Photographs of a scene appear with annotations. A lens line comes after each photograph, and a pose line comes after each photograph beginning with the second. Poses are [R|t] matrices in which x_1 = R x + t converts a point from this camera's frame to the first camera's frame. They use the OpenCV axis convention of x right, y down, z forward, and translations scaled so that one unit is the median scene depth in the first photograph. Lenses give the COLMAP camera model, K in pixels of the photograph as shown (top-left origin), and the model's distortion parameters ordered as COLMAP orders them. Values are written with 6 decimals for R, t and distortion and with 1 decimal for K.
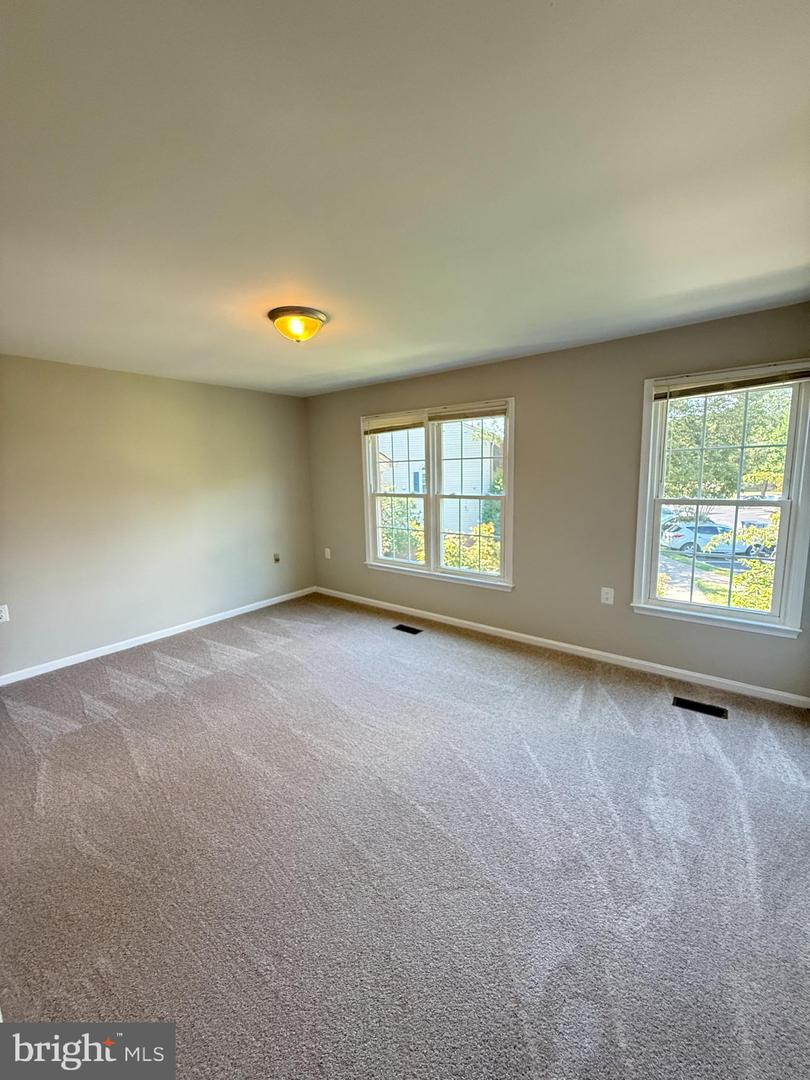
lens RADIAL K [[432.5, 0, 410.8], [0, 432.5, 540.5], [0, 0, 1]] dist [-0.000798, 0.000466]
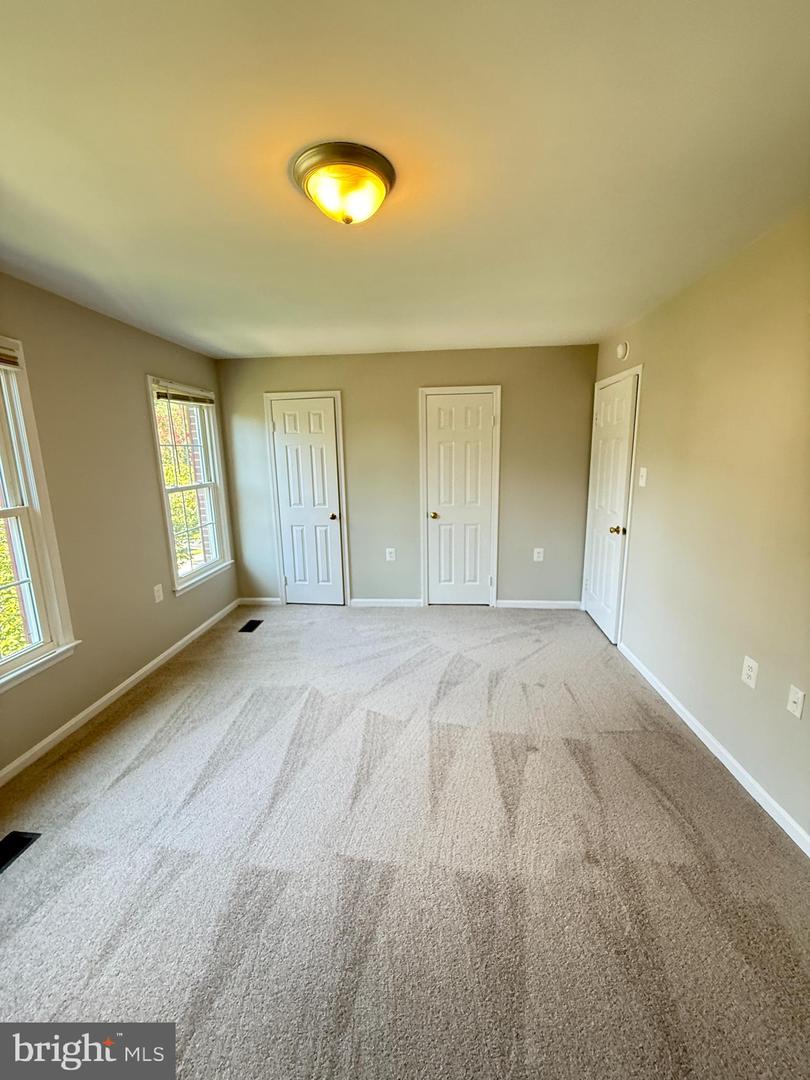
lens RADIAL K [[432.5, 0, 404.3], [0, 432.5, 541.0], [0, 0, 1]] dist [-0.000798, 0.000466]
pose [[-0.563033, -0.137722, 0.814878, -0.708929], [0.144088, 0.954556, 0.260885, -0.177388], [-0.813777, 0.264302, -0.517602, 1.157883]]
